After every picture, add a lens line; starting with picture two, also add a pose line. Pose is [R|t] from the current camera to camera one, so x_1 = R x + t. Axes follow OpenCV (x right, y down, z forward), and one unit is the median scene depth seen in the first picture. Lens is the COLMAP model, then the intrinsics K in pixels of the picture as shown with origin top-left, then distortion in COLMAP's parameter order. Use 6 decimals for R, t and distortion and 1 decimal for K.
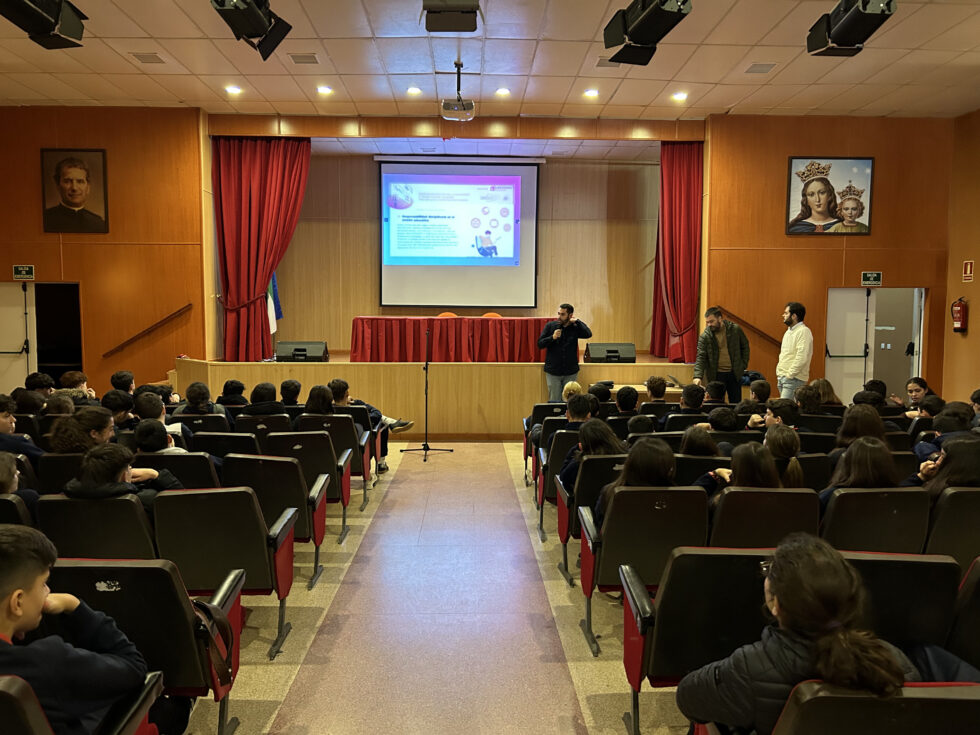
lens RADIAL K [[734.3, 0, 485.5], [0, 734.3, 370.6], [0, 0, 1]] dist [0.057986, -0.062177]
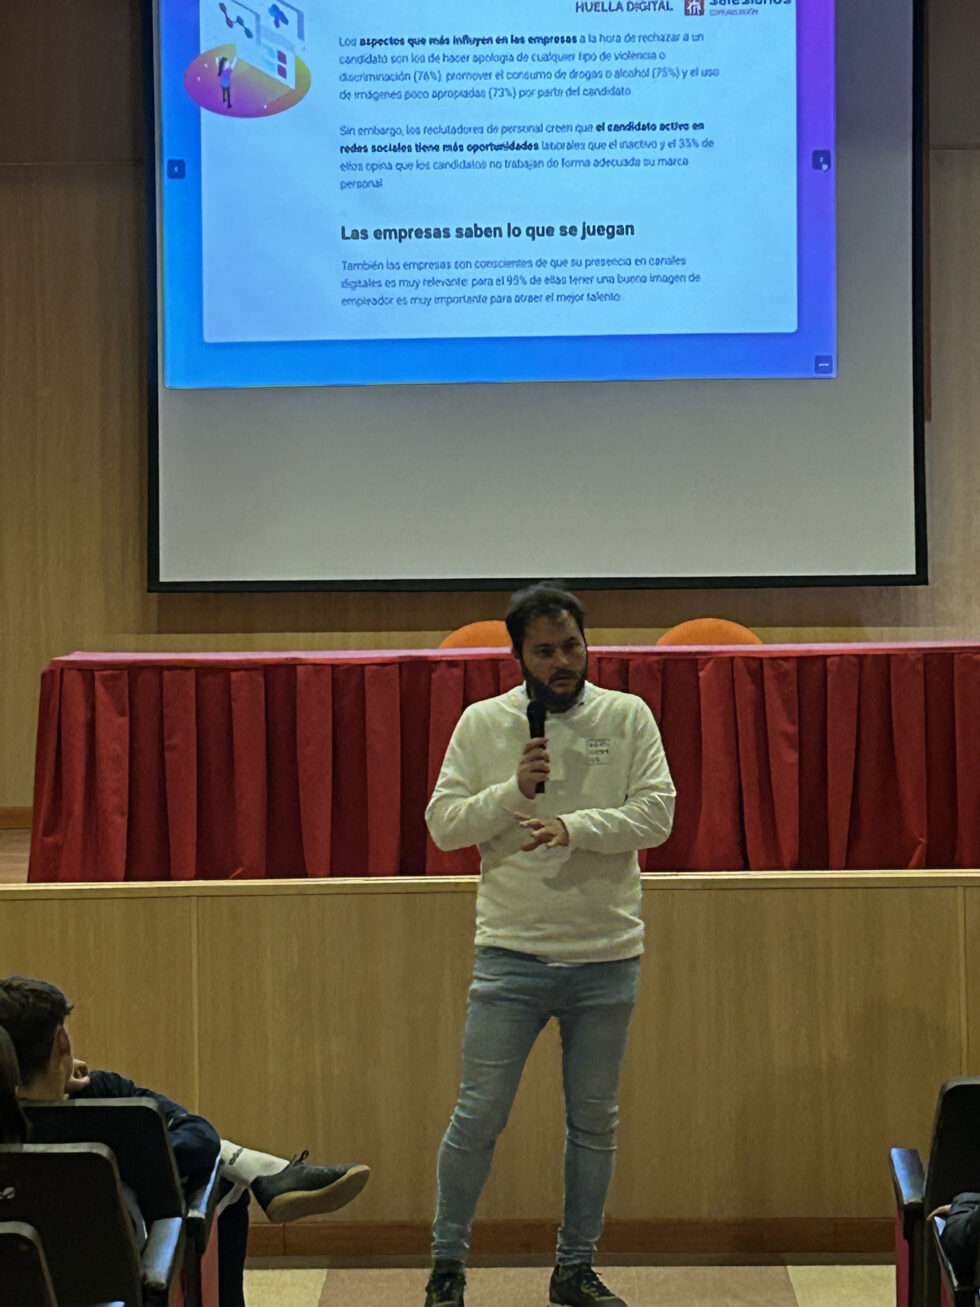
lens RADIAL K [[3897.5, 0, 489.4], [0, 3897.5, 649.2], [0, 0, 1]] dist [0.123230, 0.000000]
pose [[0.999037, -0.019266, -0.039411, -0.010625], [0.016919, 0.998113, -0.059033, -0.008613], [0.040474, 0.058309, 0.997478, -0.087652]]
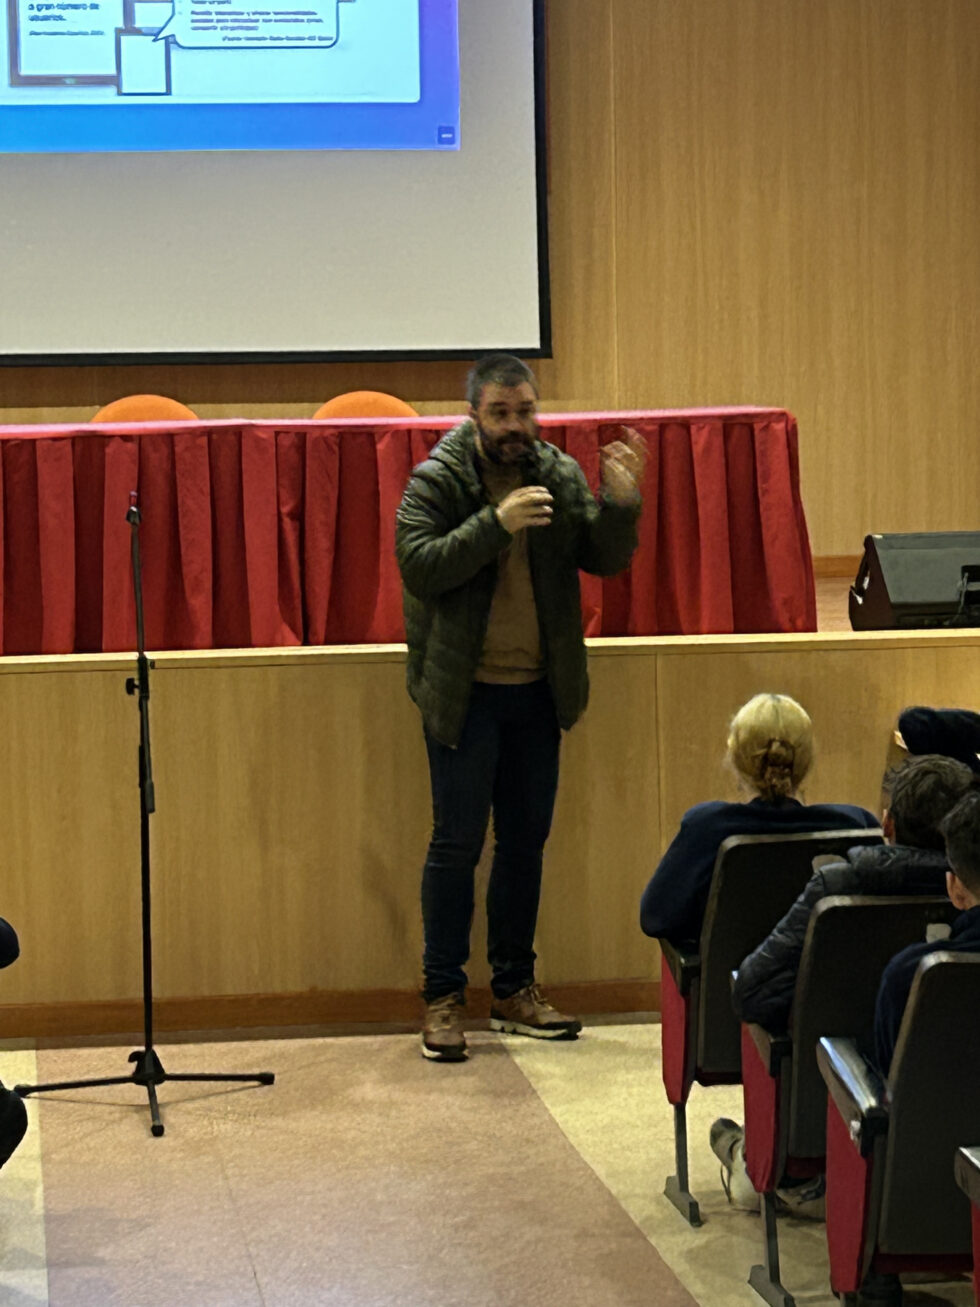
lens RADIAL K [[3907.7, 0, 549.9], [0, 3907.7, 643.2], [0, 0, 1]] dist [0.185609, 0.000000]
pose [[0.992693, -0.033530, 0.115914, -0.073038], [0.033787, 0.999429, -0.000250, -0.008492], [-0.115839, 0.004165, 0.993259, -0.085243]]
